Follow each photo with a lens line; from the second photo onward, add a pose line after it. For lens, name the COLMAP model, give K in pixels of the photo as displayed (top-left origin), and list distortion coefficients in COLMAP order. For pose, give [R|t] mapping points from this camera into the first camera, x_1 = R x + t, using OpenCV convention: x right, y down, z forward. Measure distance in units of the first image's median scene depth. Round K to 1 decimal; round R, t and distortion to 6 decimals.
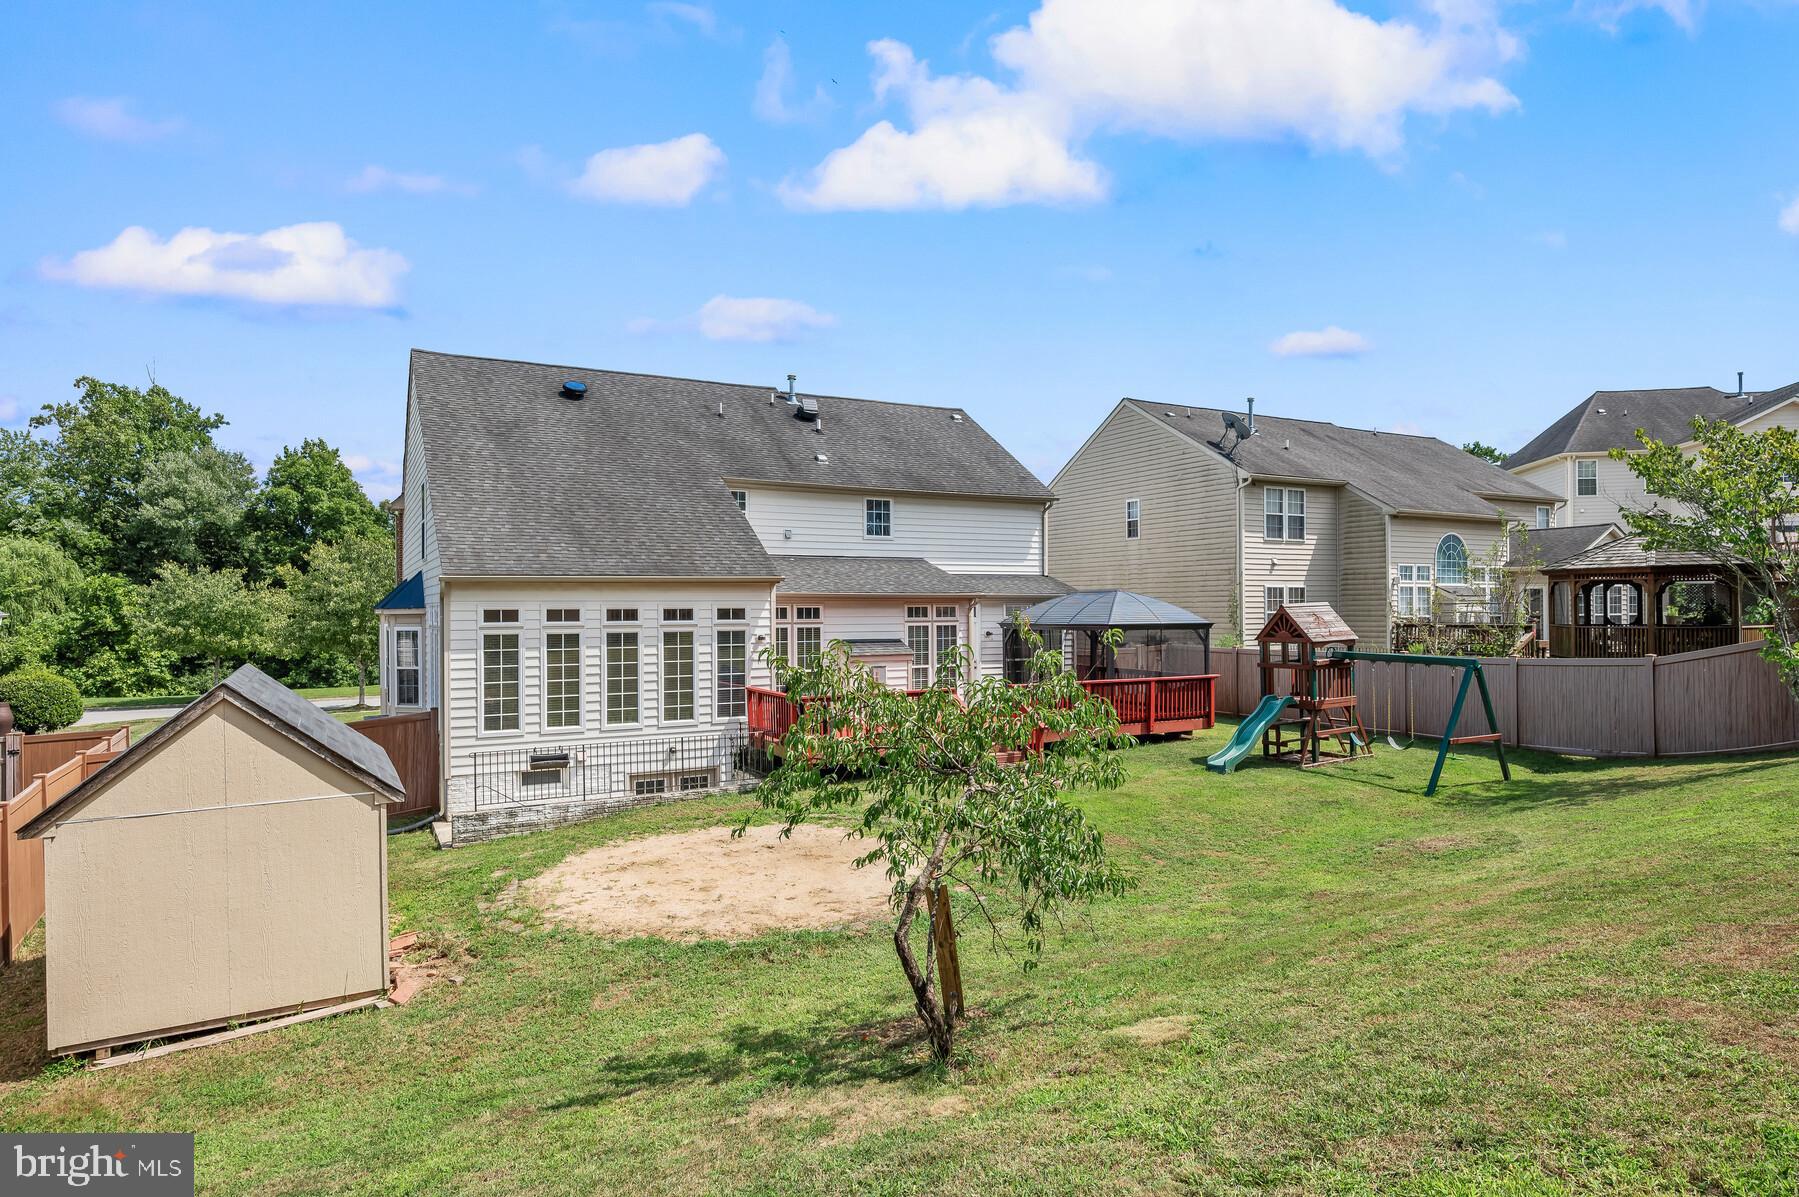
lens RADIAL K [[1024.0, 0, 898.1], [0, 1024.0, 595.7], [0, 0, 1]] dist [-0.000259, -0.000238]
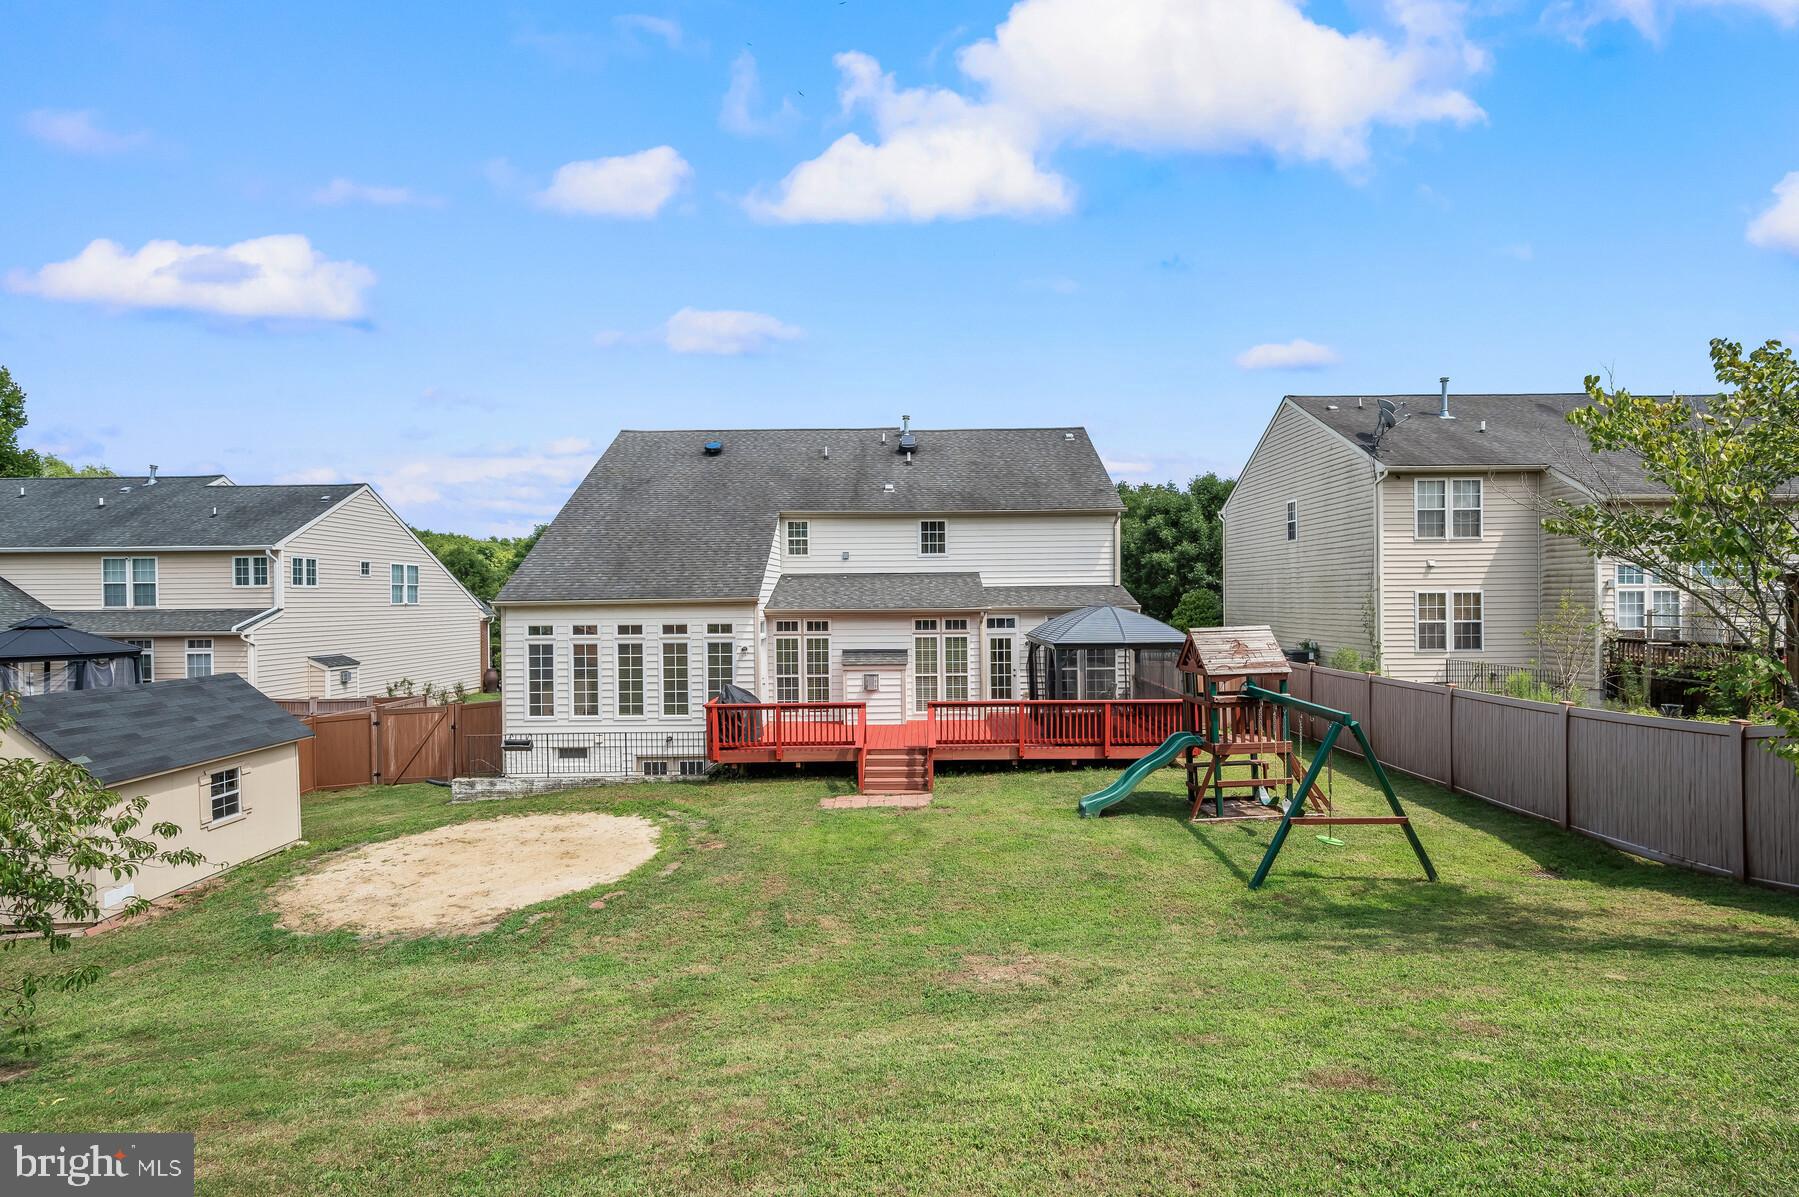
lens RADIAL K [[800.5, 0, 896.5], [0, 800.5, 593.8], [0, 0, 1]] dist [0.000944, 0.000716]
pose [[0.874592, -0.005667, -0.484827, 0.424241], [0.010912, 0.999908, 0.007996, -0.025447], [0.484738, -0.012284, 0.874573, 0.251806]]
